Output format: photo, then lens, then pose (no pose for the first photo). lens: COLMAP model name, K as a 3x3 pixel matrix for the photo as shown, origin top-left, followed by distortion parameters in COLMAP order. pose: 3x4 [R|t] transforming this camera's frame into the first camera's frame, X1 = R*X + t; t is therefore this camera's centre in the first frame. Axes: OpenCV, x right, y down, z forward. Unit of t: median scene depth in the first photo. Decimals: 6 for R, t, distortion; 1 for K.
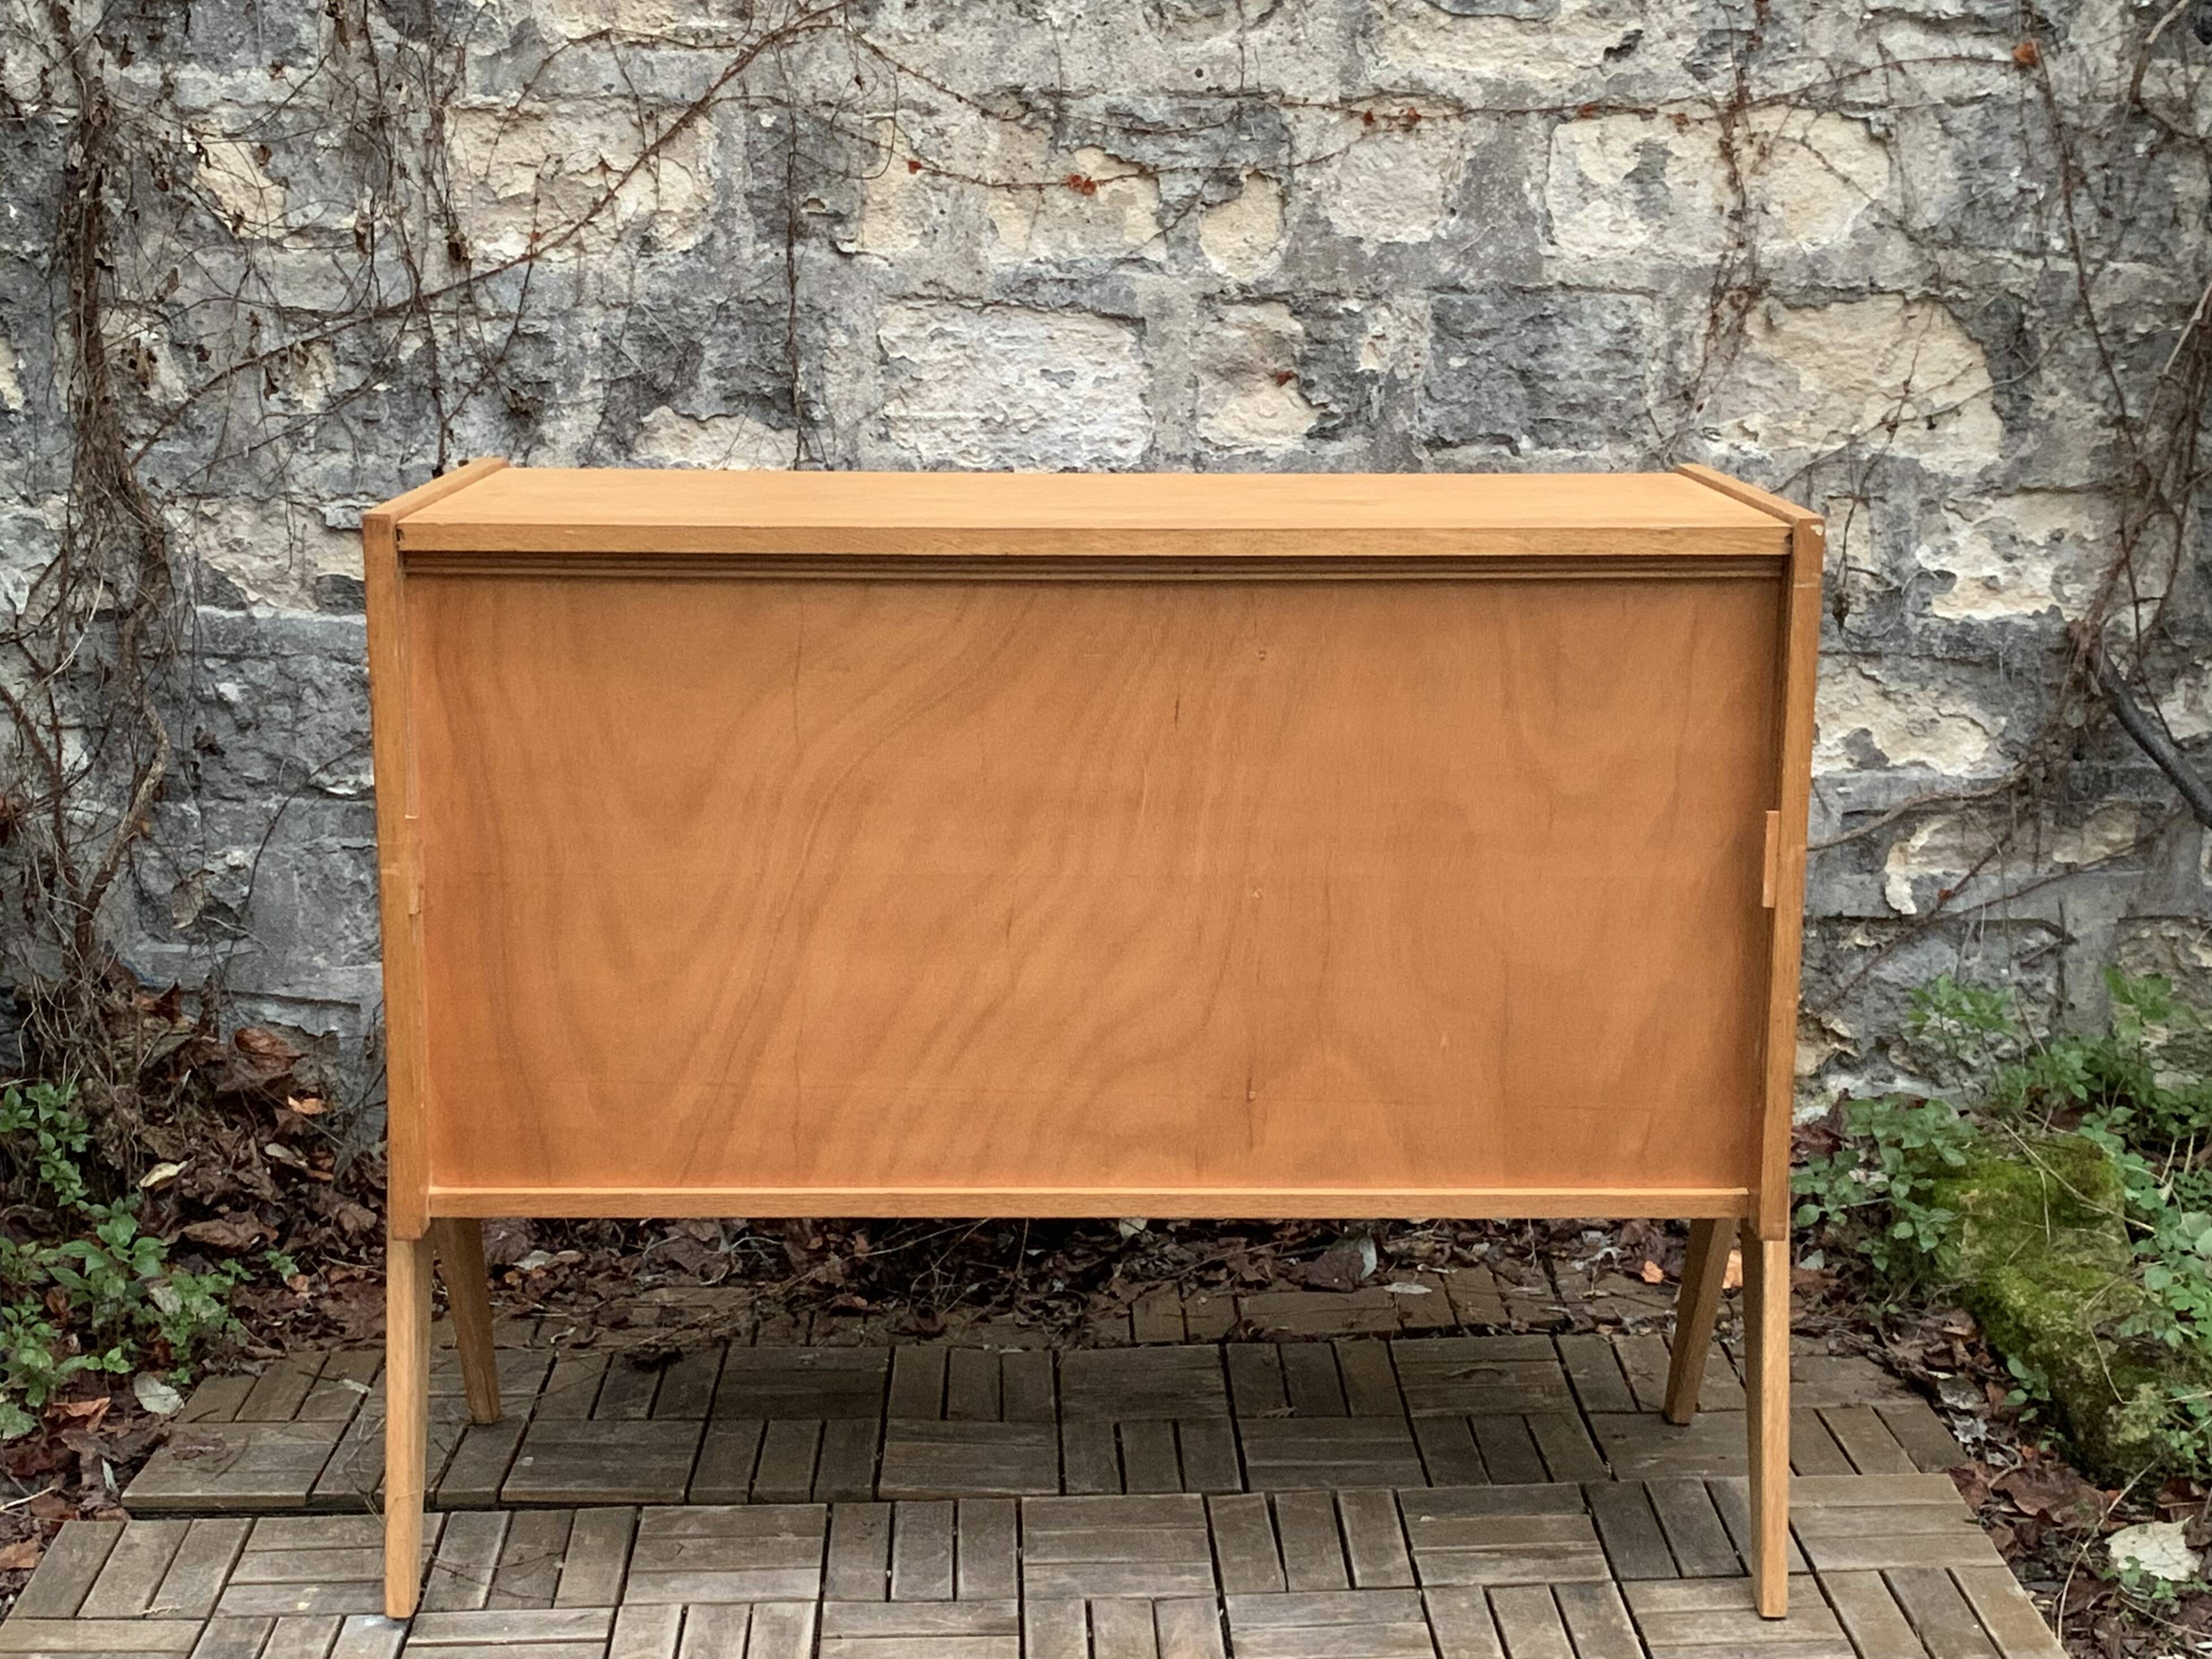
lens RADIAL K [[3018.8, 0, 1117.1], [0, 3018.8, 829.5], [0, 0, 1]] dist [0.099055, 0.000000]
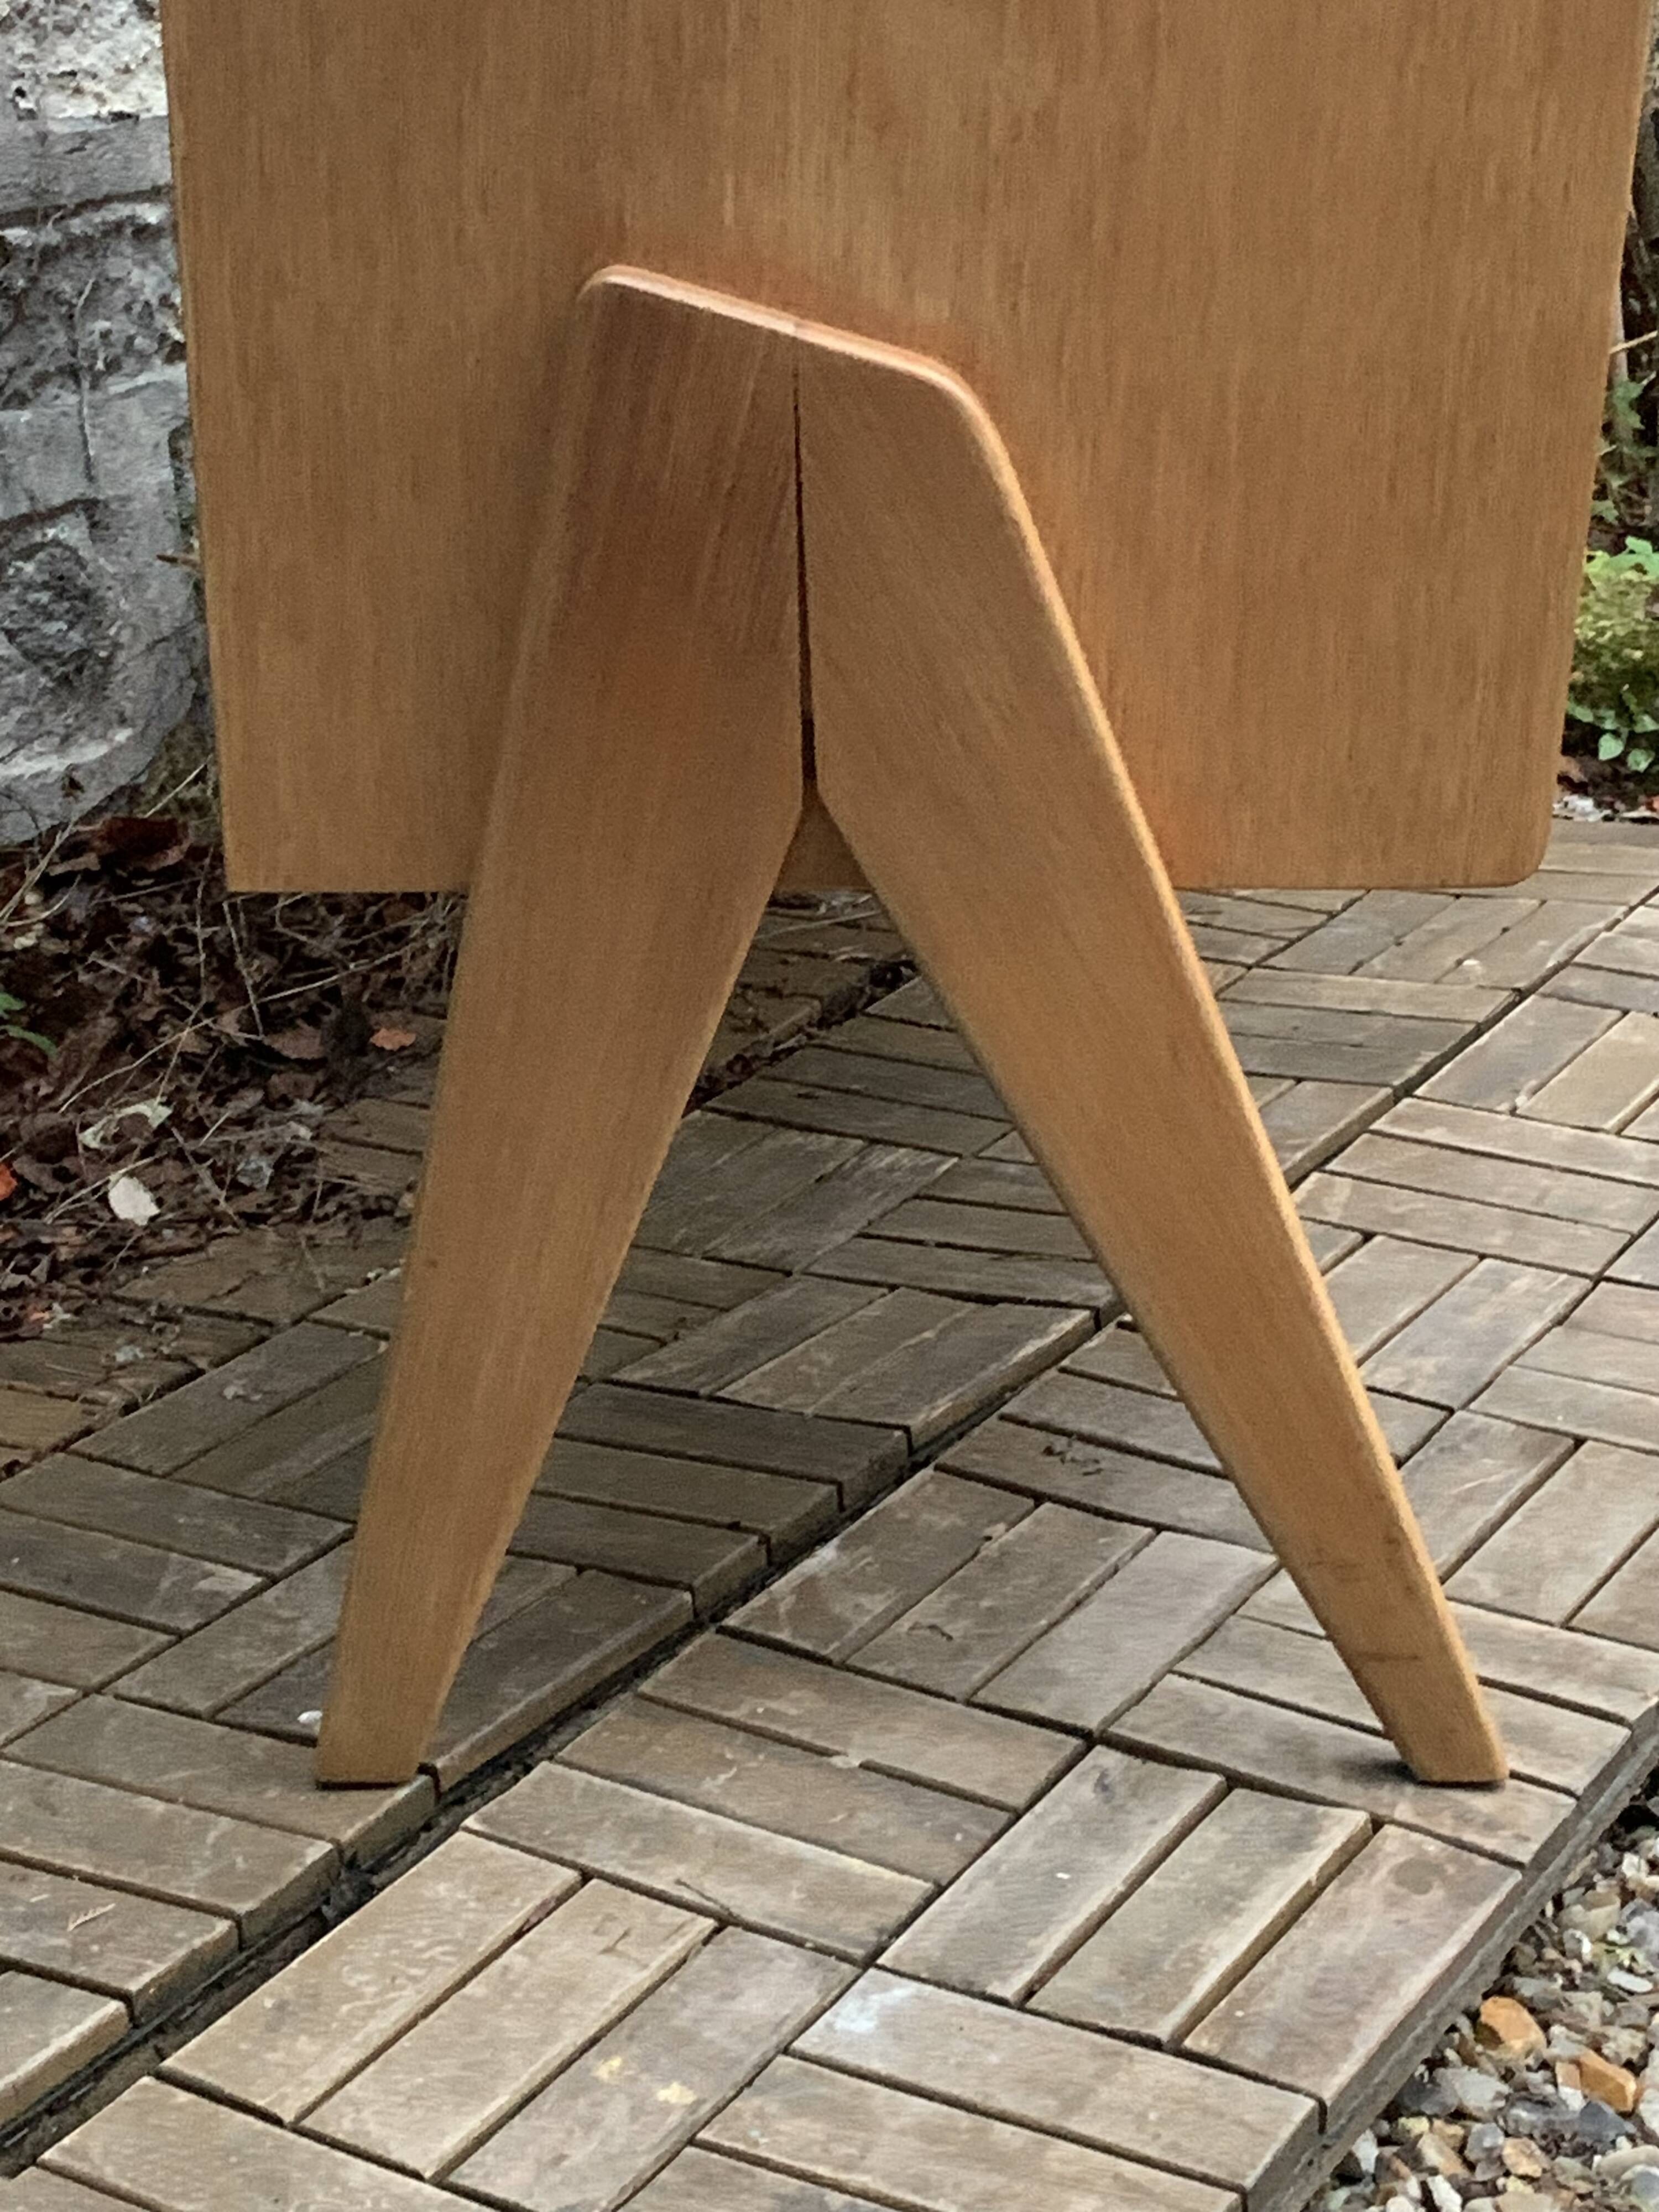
lens RADIAL K [[4154.6, 0, 868.3], [0, 4154.6, 1156.0], [0, 0, 1]] dist [0.156451, 0.000000]
pose [[0.540543, -0.314146, 0.780465, -0.488978], [0.248721, 0.945876, 0.208463, 0.032634], [-0.803711, 0.081434, 0.589421, 0.522022]]
